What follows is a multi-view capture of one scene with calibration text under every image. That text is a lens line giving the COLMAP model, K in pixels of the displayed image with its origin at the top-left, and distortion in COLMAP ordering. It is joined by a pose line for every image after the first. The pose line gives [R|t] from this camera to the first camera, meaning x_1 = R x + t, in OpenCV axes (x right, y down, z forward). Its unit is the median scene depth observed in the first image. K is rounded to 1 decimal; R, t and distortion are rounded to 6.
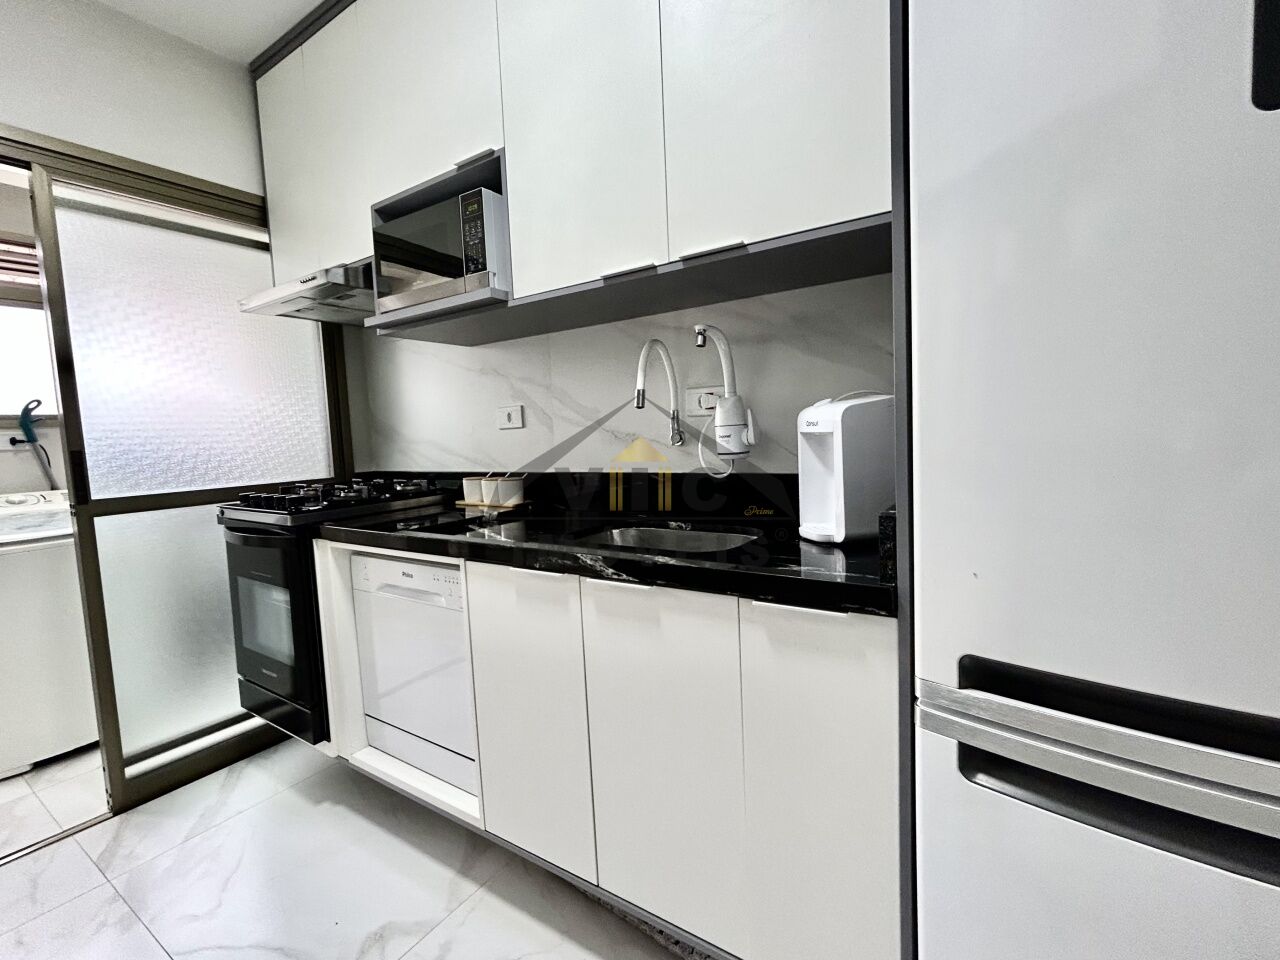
lens RADIAL K [[579.3, 0, 635.3], [0, 579.3, 476.8], [0, 0, 1]] dist [-0.000831, -0.000411]
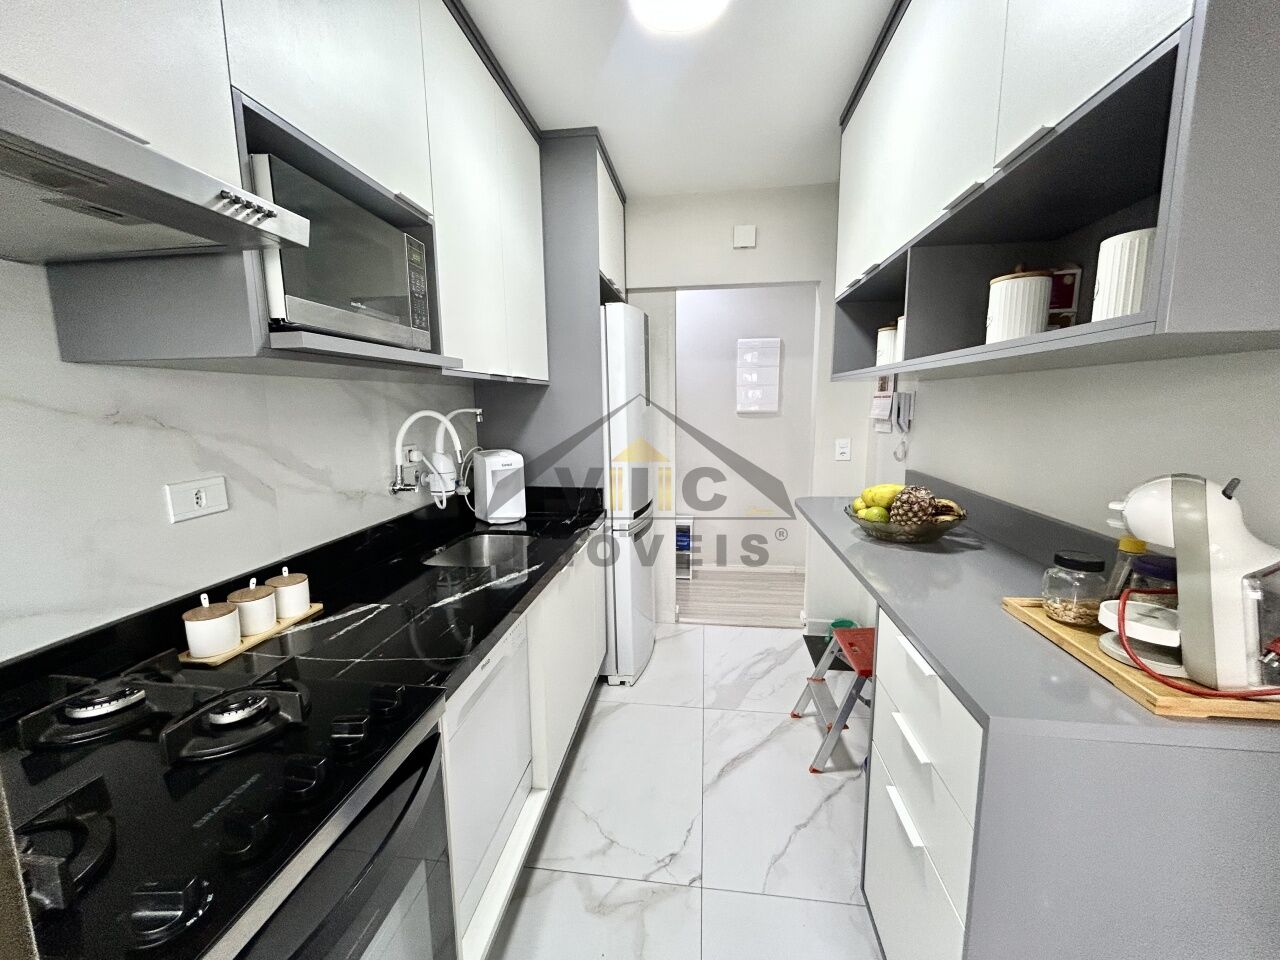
lens RADIAL K [[517.9, 0, 635.7], [0, 517.9, 479.4], [0, 0, 1]] dist [-0.001640, 0.000648]
pose [[-0.439395, -0.086452, 0.894124, -0.981511], [0.100913, 0.984307, 0.144763, -0.168913], [-0.892608, 0.153837, -0.423775, 0.900171]]
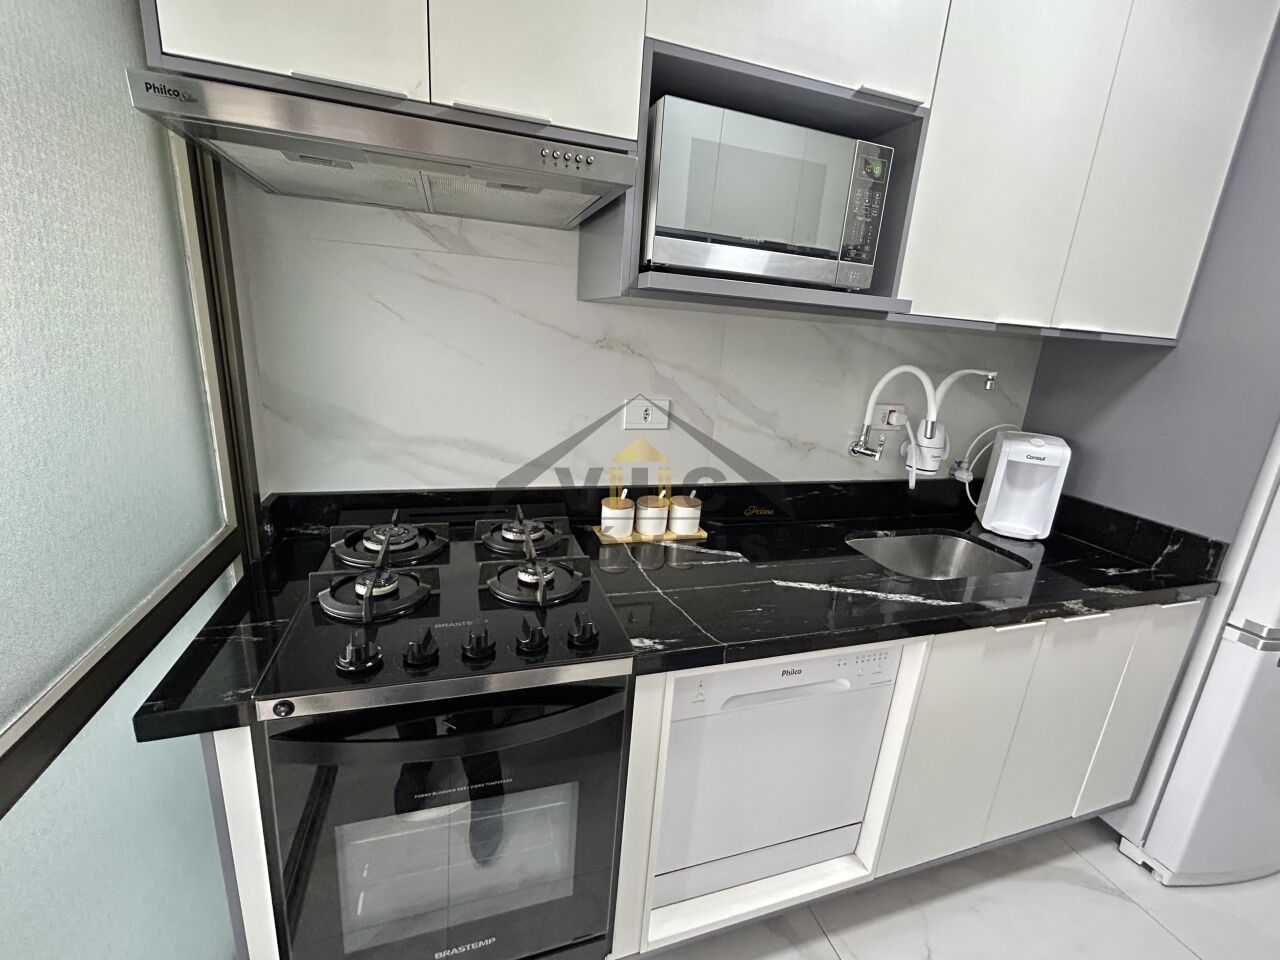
lens RADIAL K [[556.2, 0, 641.8], [0, 556.2, 478.3], [0, 0, 1]] dist [0.003743, 0.000520]
pose [[0.602239, -0.127540, 0.788062, -0.866913], [-0.036433, 0.981736, 0.186726, -0.169931], [-0.797484, -0.141166, 0.586593, 0.634449]]
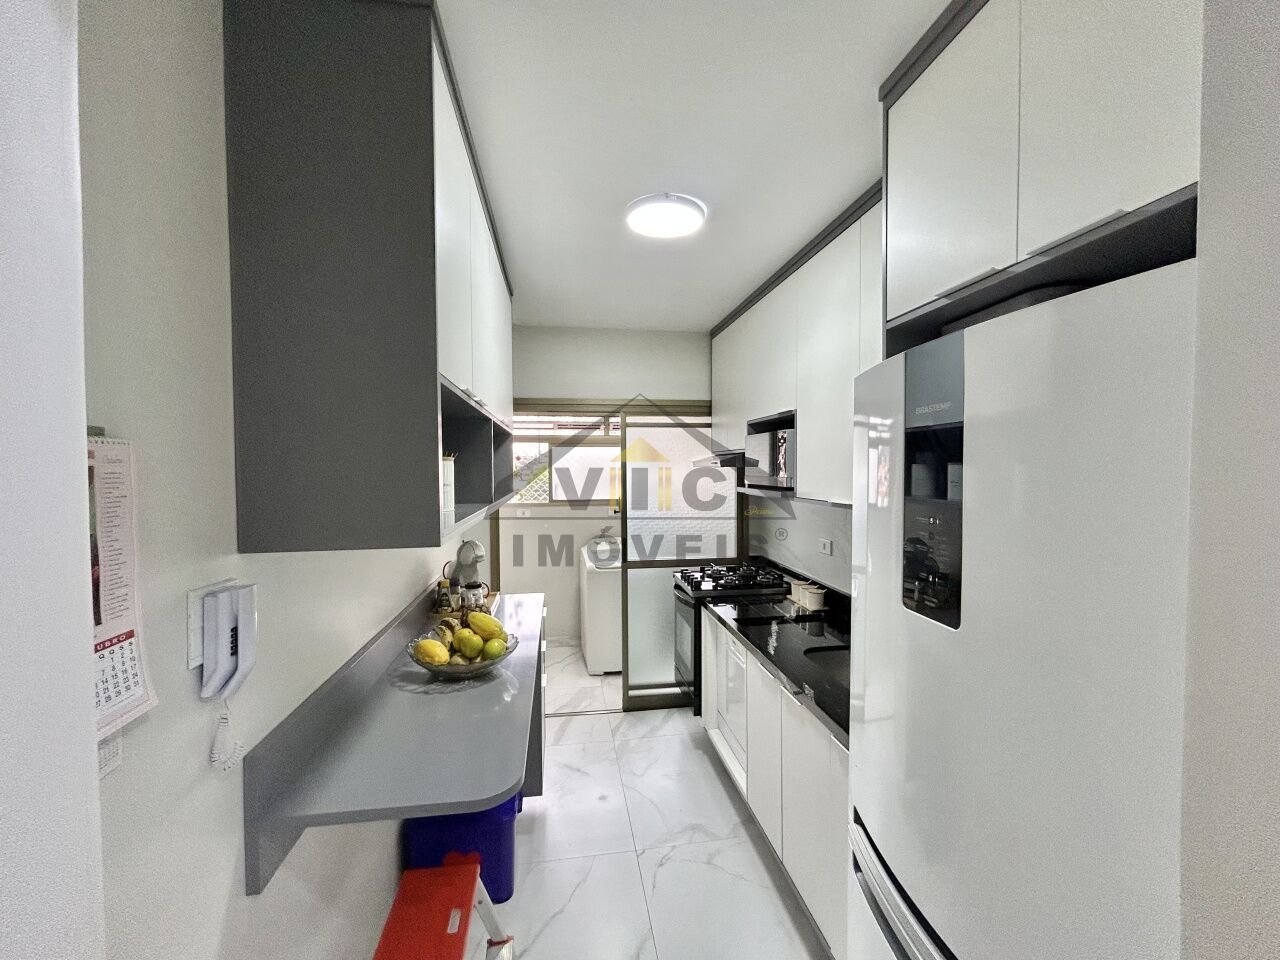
lens RADIAL K [[517.9, 0, 635.6], [0, 517.9, 475.8], [0, 0, 1]] dist [-0.001640, 0.000648]
pose [[0.673172, 0.053533, -0.737546, 0.462461], [-0.082772, 0.996563, -0.003215, -0.260239], [0.734839, 0.063213, 0.675290, -0.283701]]
